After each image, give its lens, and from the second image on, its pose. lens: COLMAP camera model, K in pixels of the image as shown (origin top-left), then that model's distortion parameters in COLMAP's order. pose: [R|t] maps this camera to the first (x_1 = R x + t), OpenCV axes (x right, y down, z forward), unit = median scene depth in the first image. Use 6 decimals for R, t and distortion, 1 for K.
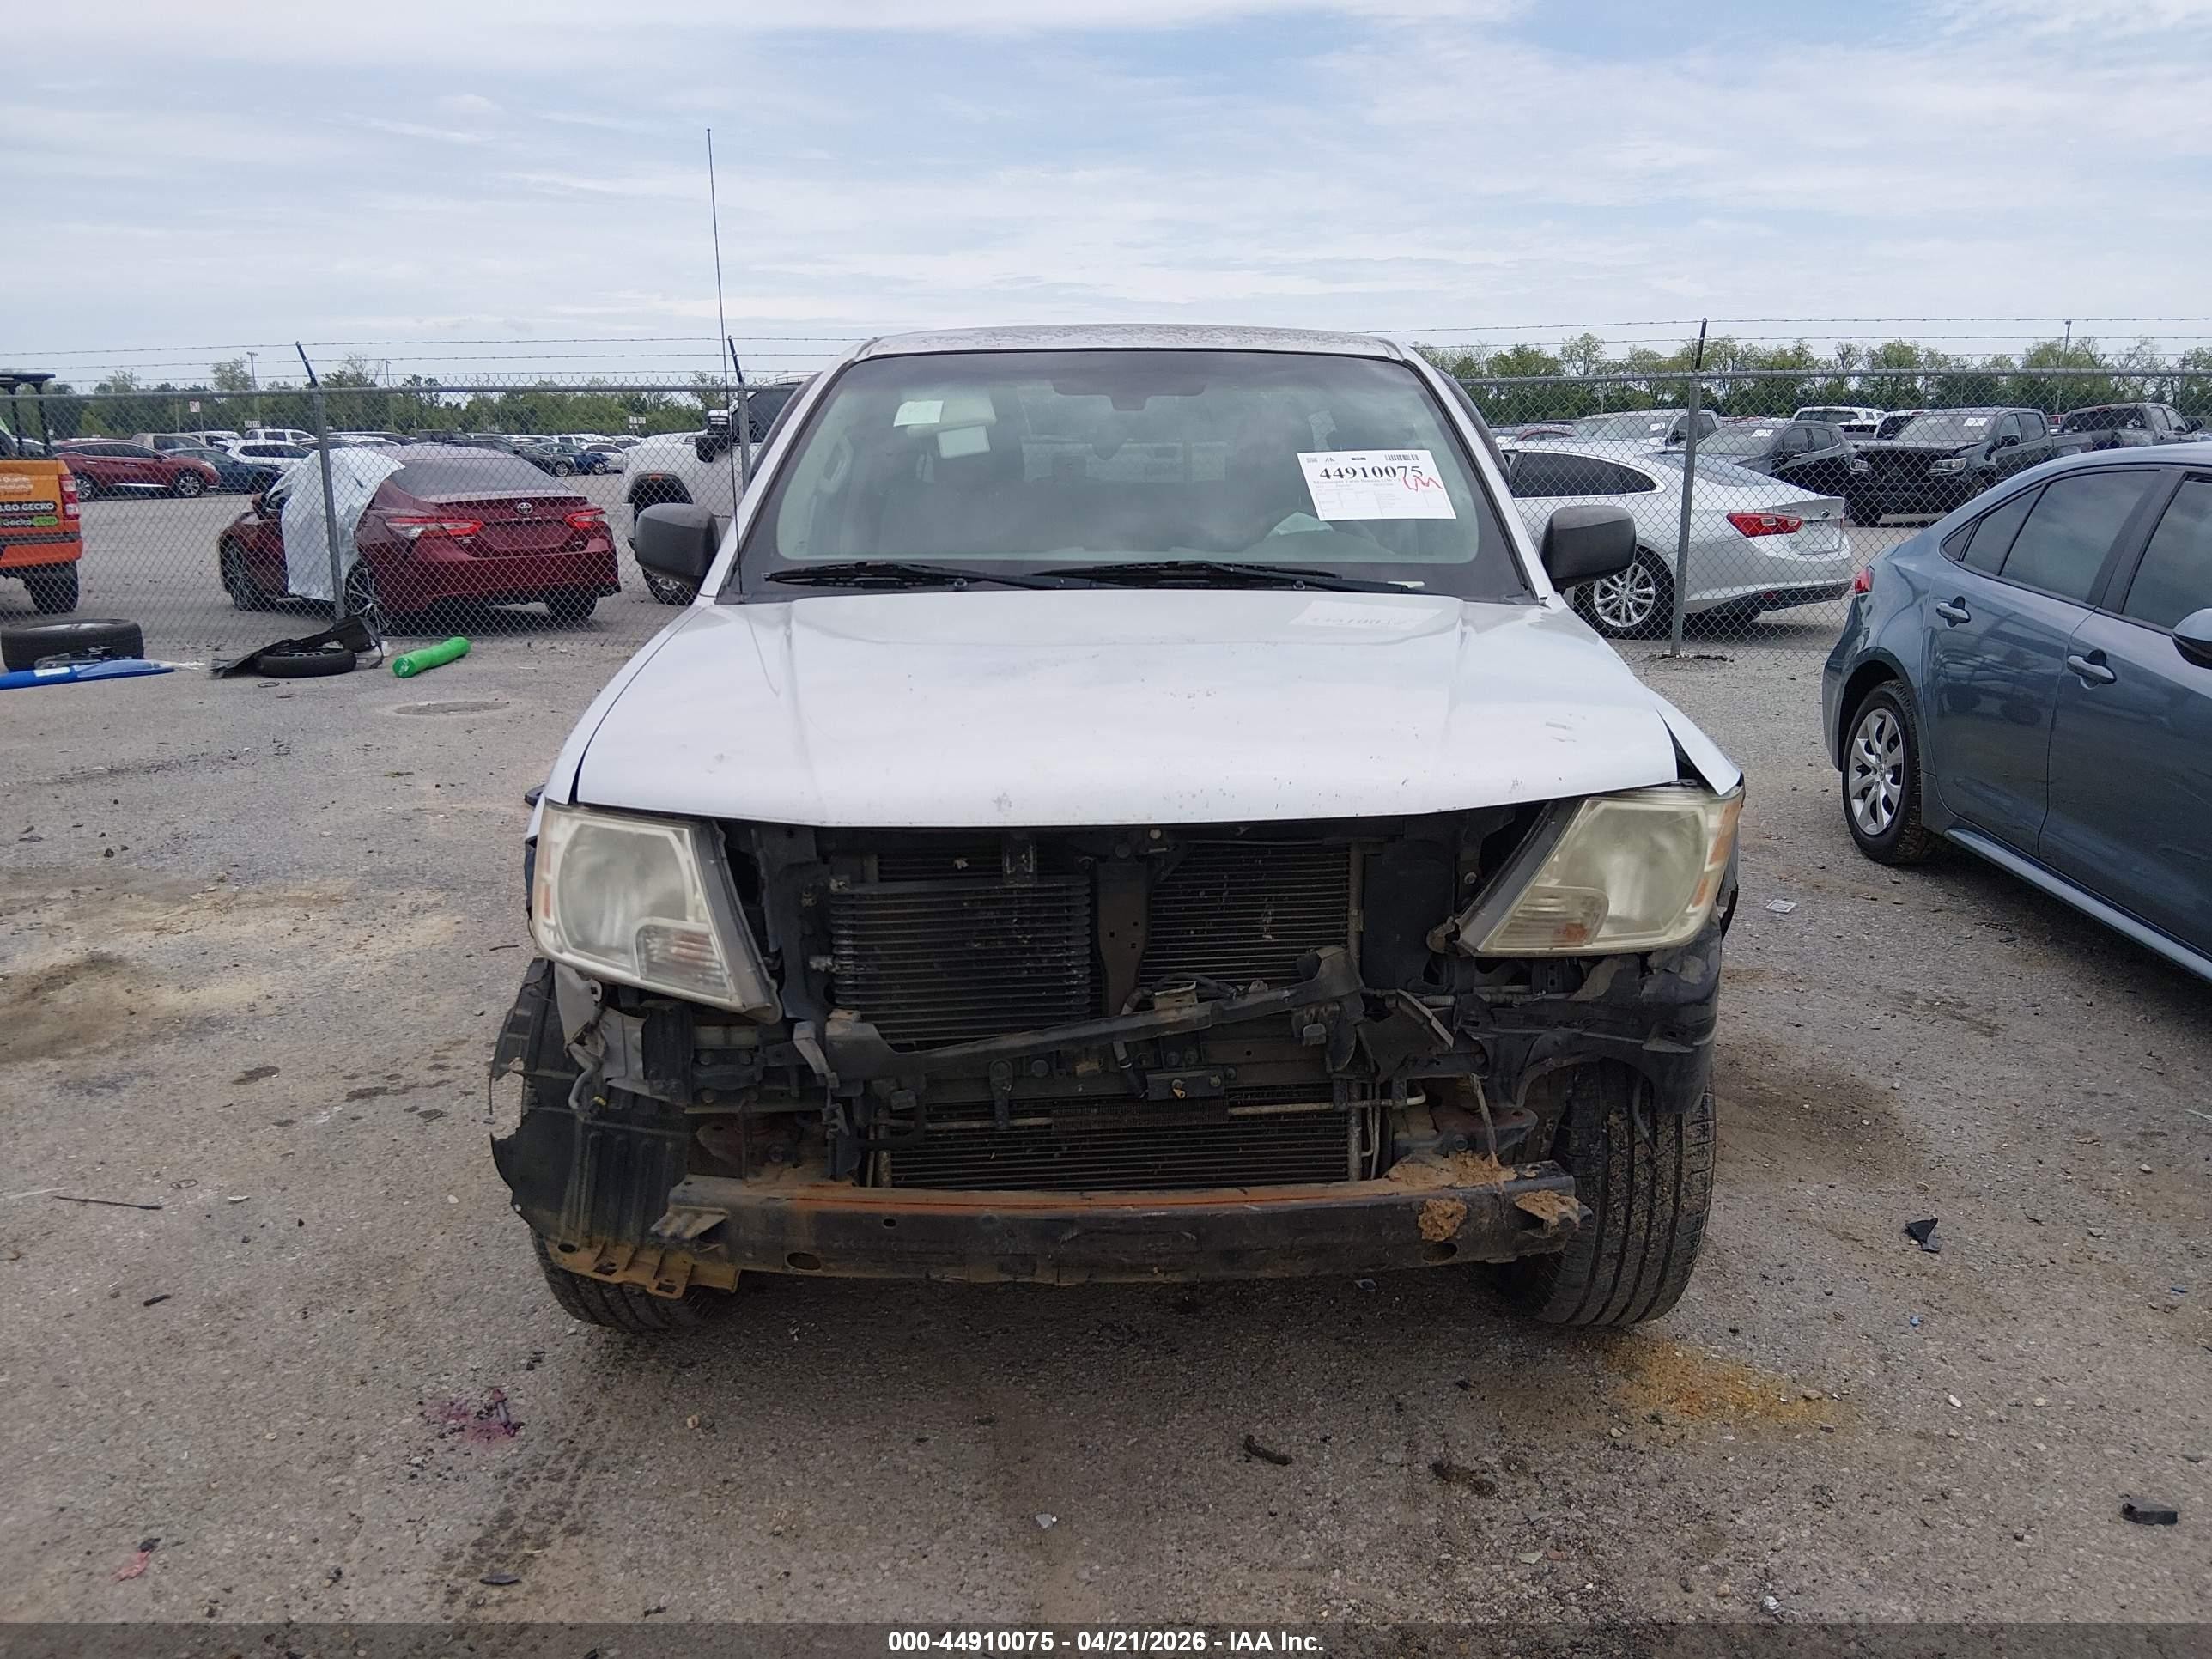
lens RADIAL K [[1653.6, 0, 1106.0], [0, 1653.6, 829.5], [0, 0, 1]] dist [0.088547, -0.146206]
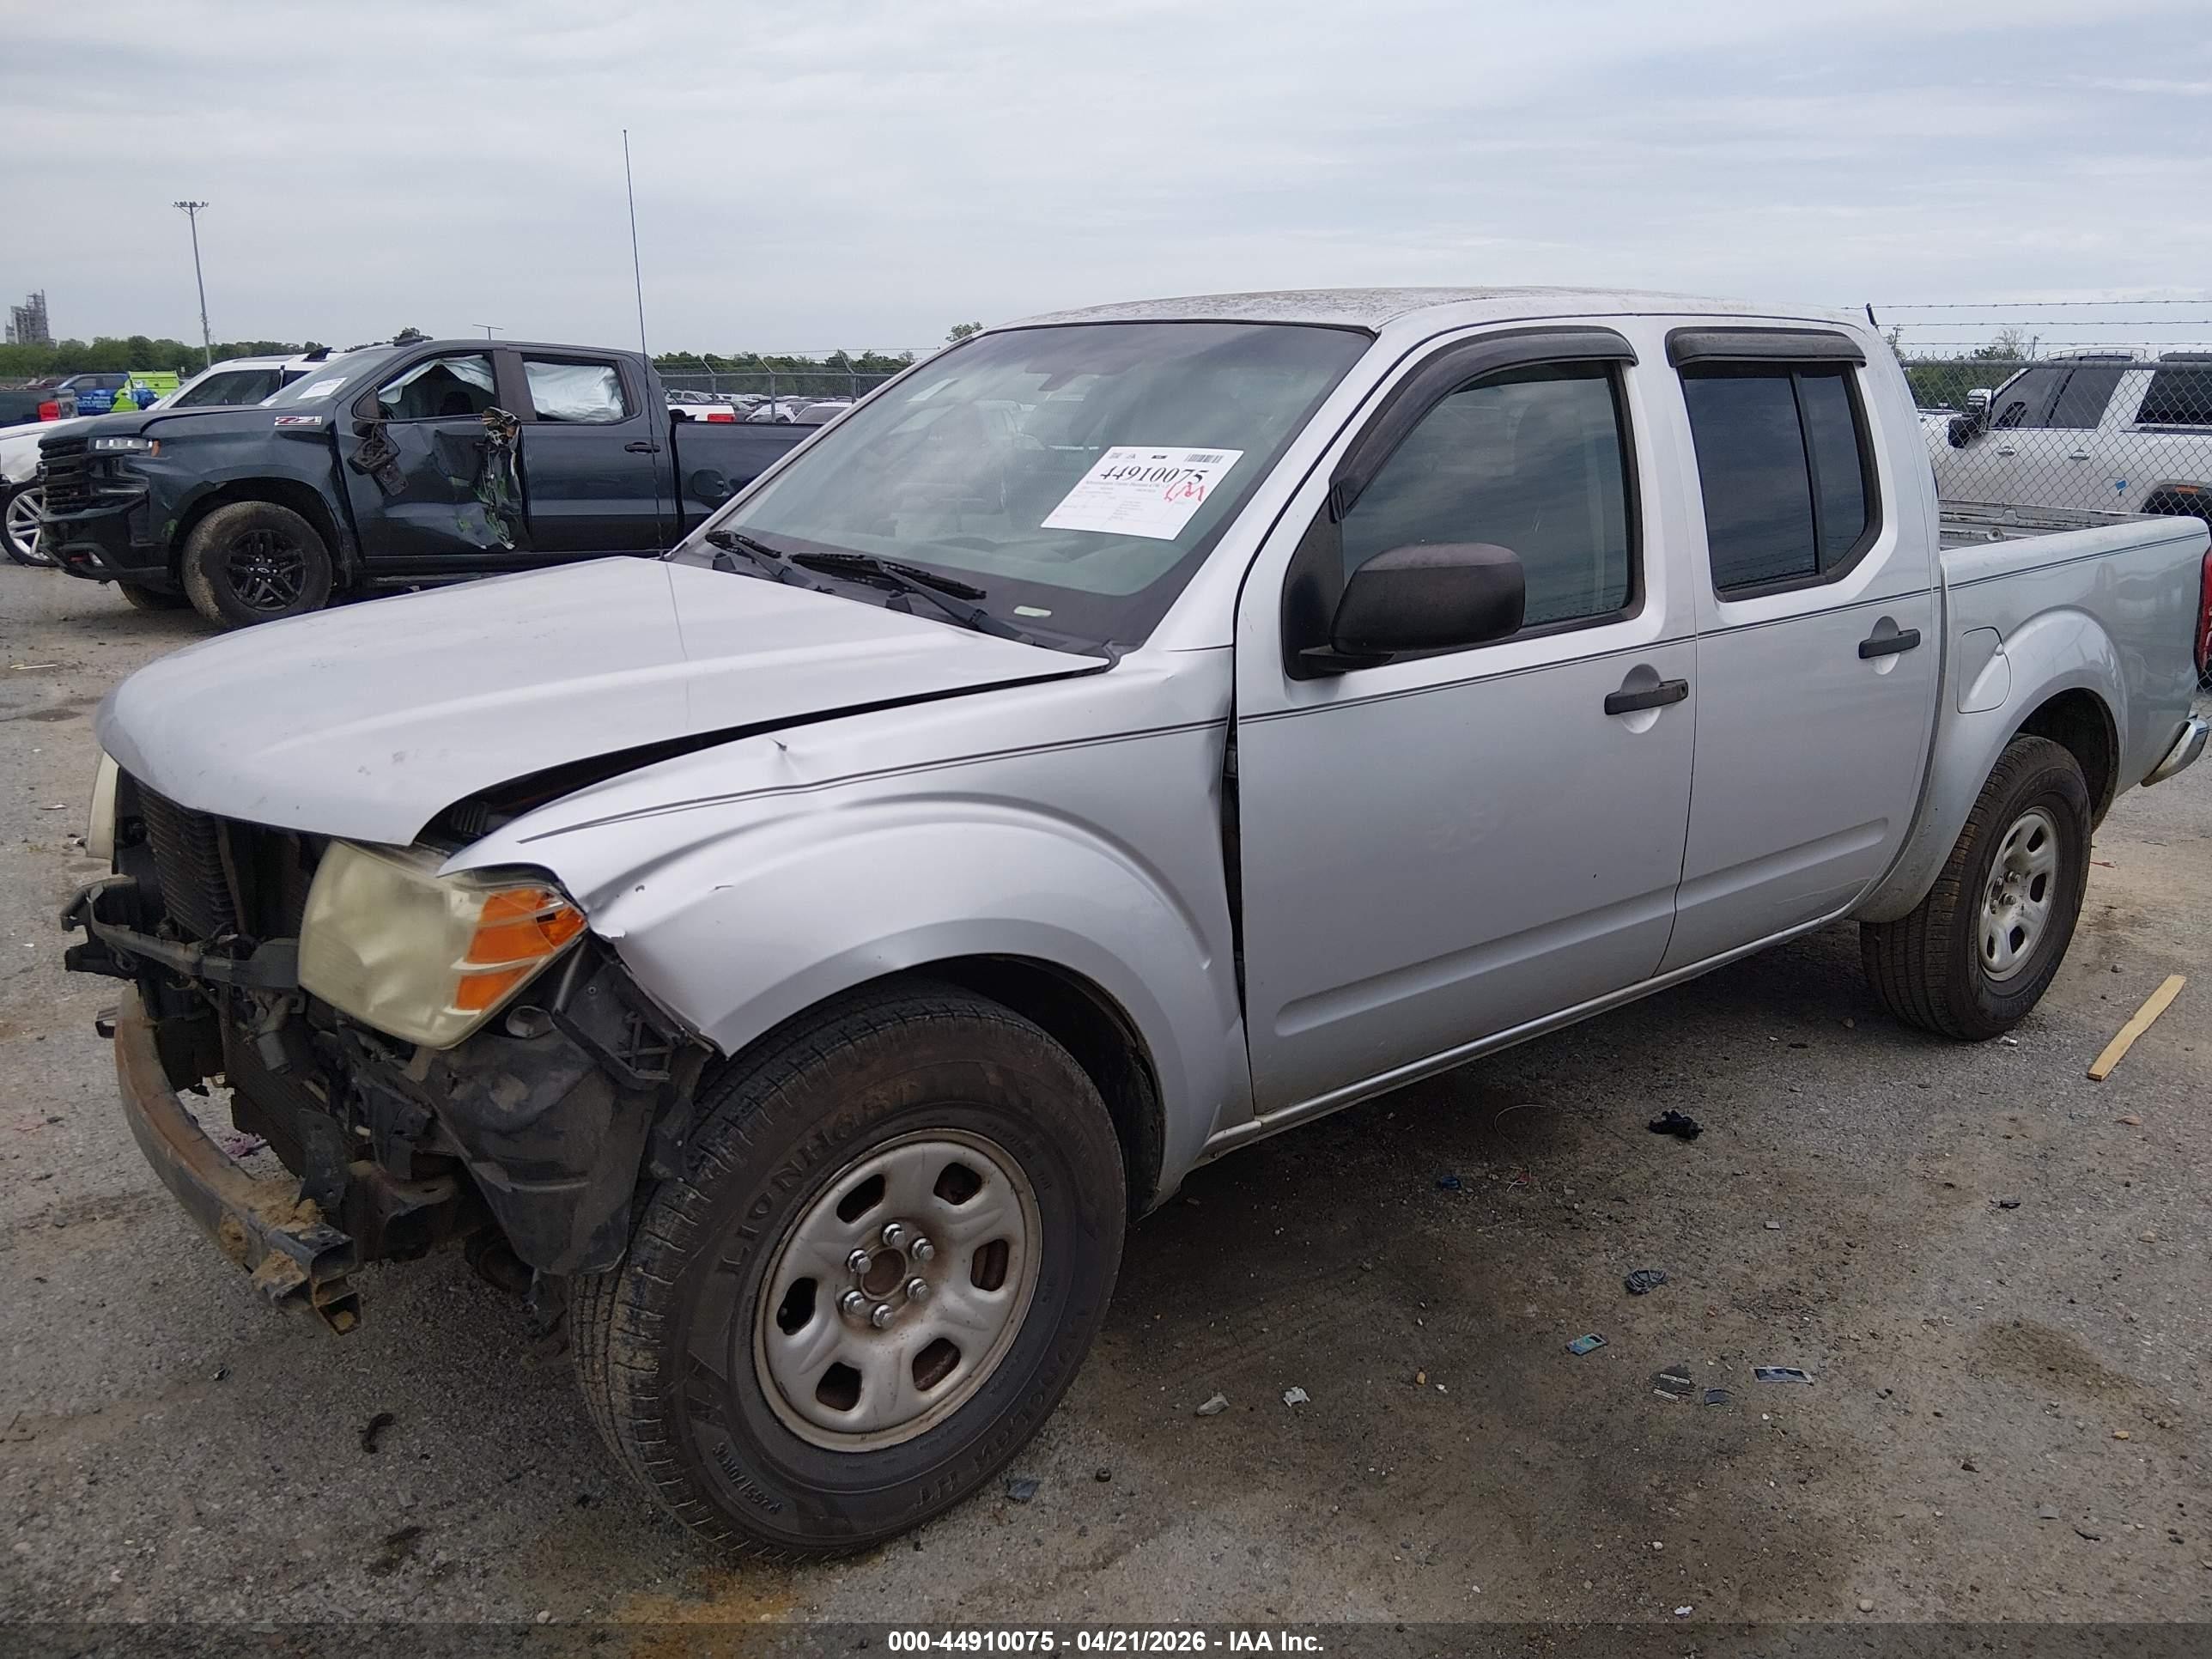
lens RADIAL K [[1676.8, 0, 1106.0], [0, 1676.8, 829.5], [0, 0, 1]] dist [0.086891, -0.124165]
pose [[0.629029, 0.209338, -0.748666, 1.166493], [-0.202849, 0.973895, 0.101882, -0.188173], [0.750450, 0.087779, 0.655073, 0.696893]]
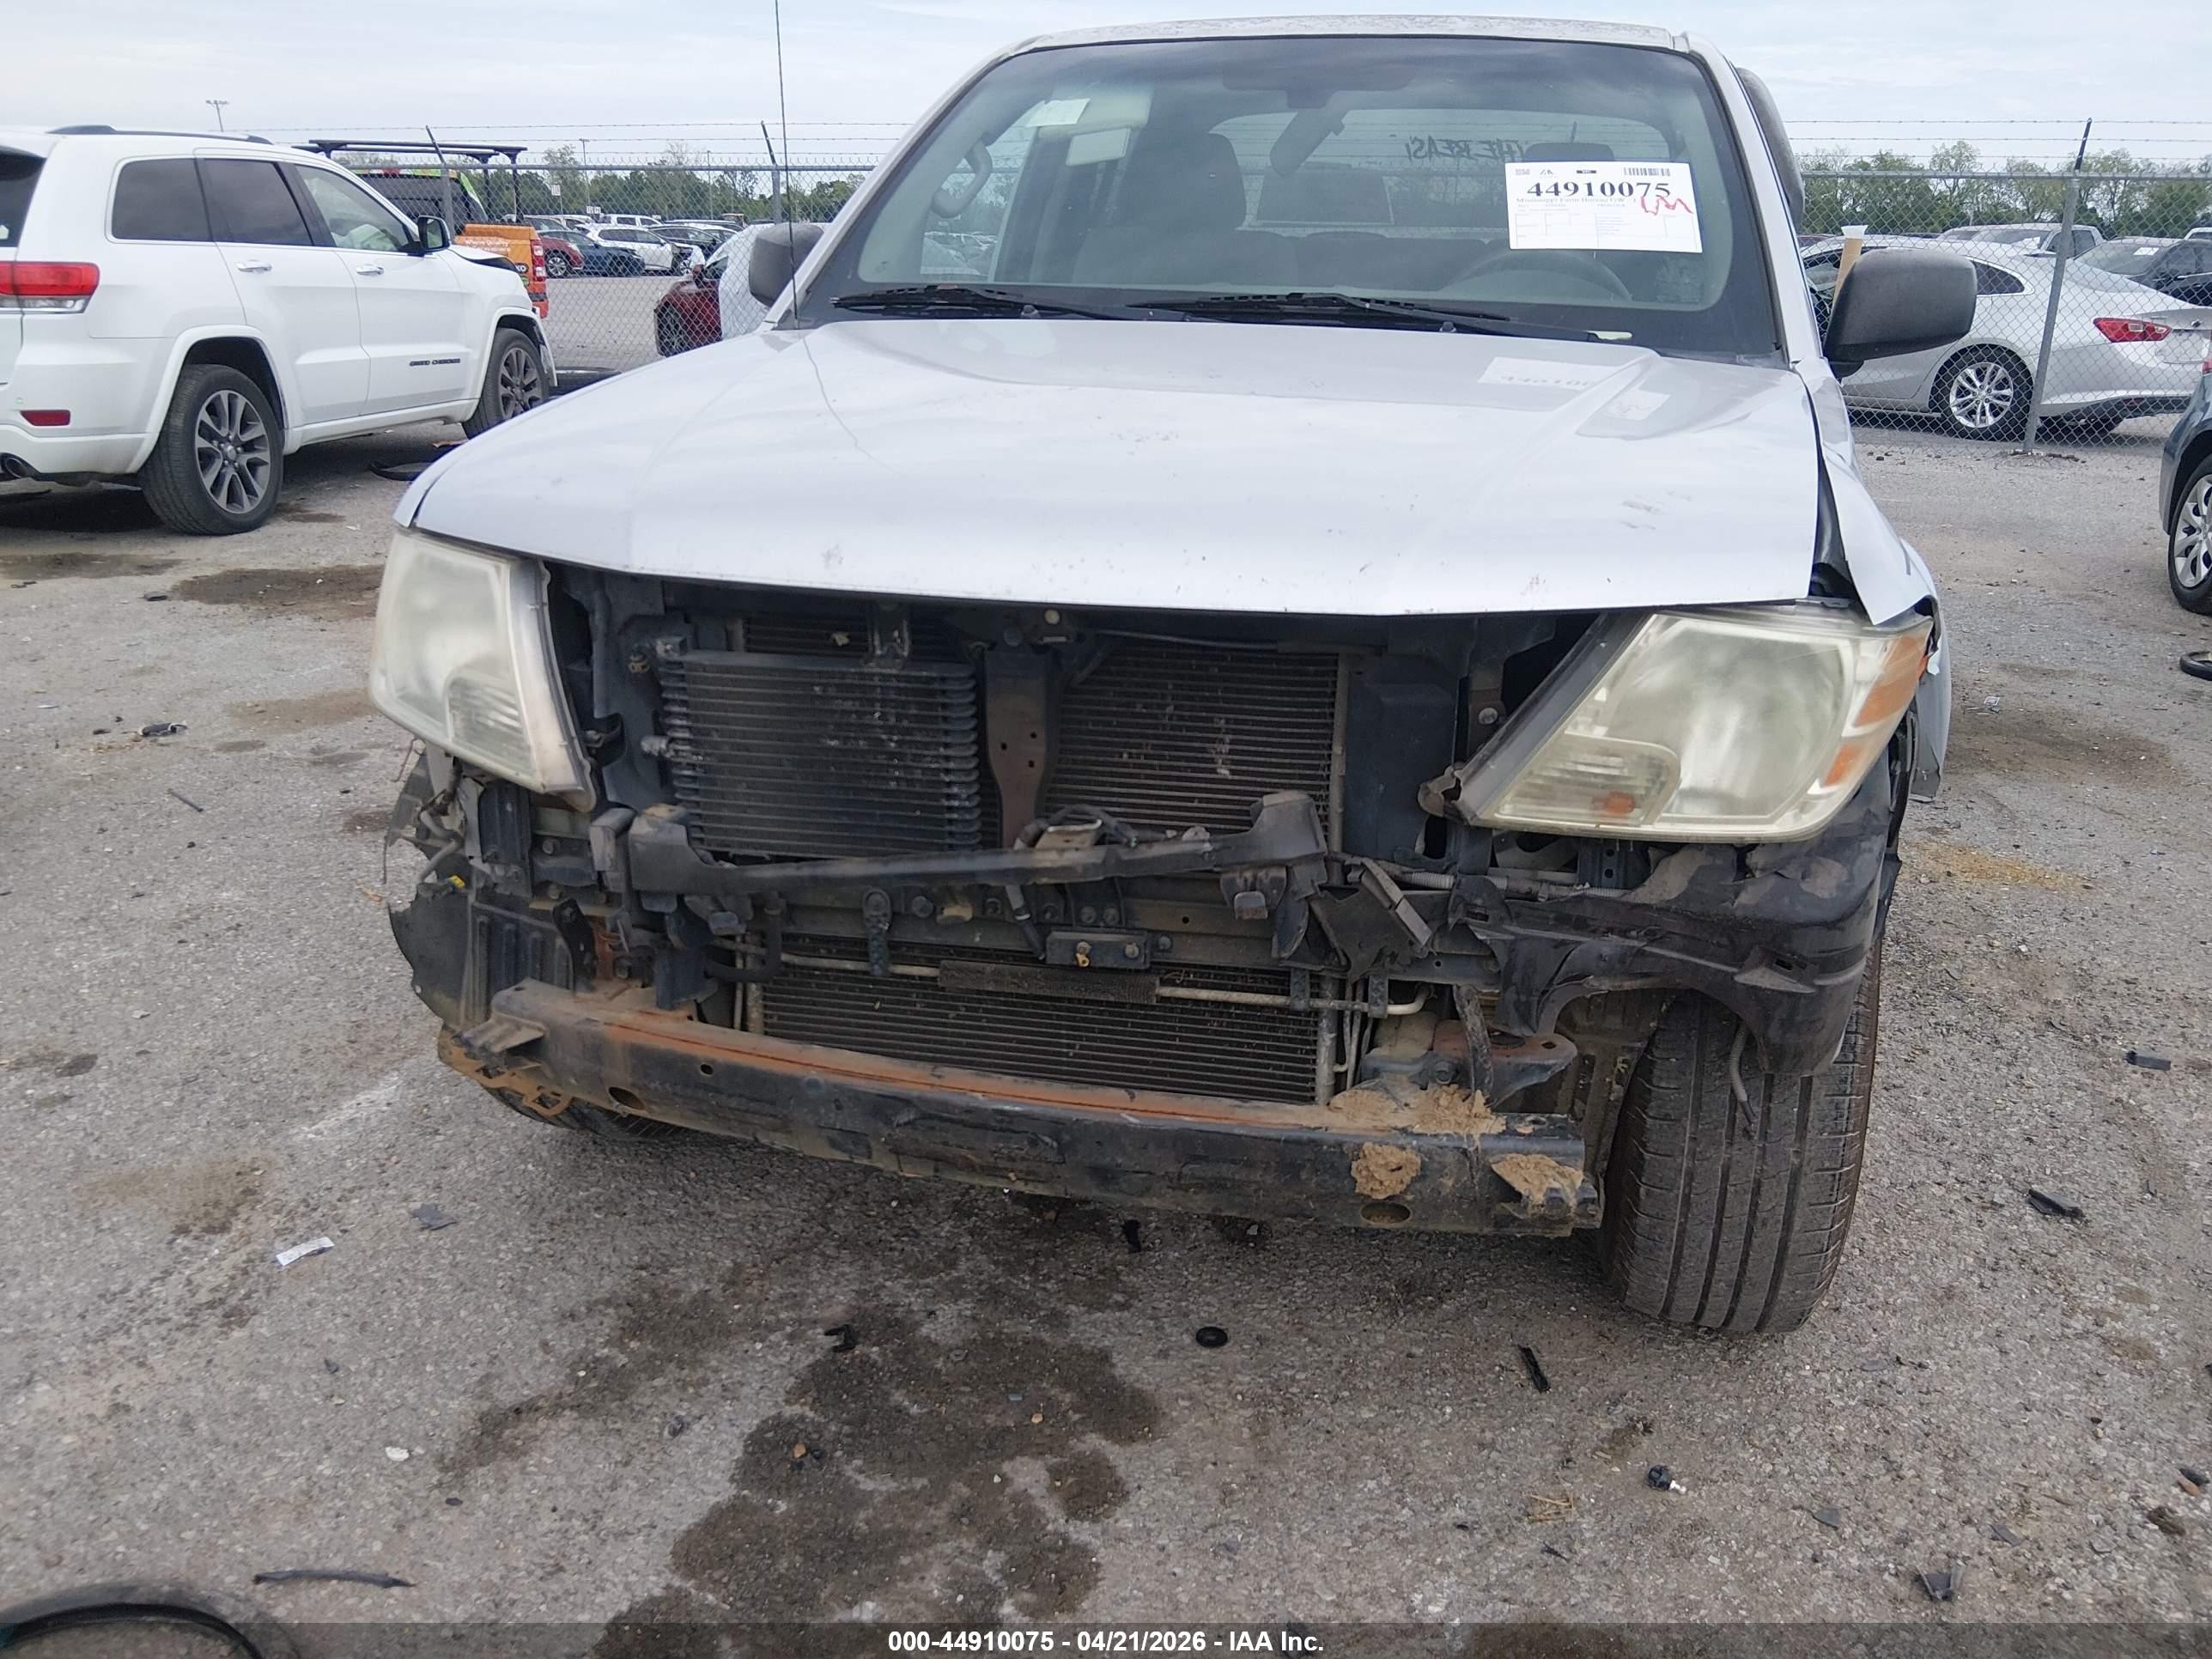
lens RADIAL K [[1676.8, 0, 1106.0], [0, 1676.8, 829.5], [0, 0, 1]] dist [0.086891, -0.124165]
pose [[0.964938, 0.109371, -0.238604, 0.236753], [-0.084745, 0.990183, 0.111161, 0.010961], [0.248419, -0.087043, 0.964734, 0.252959]]
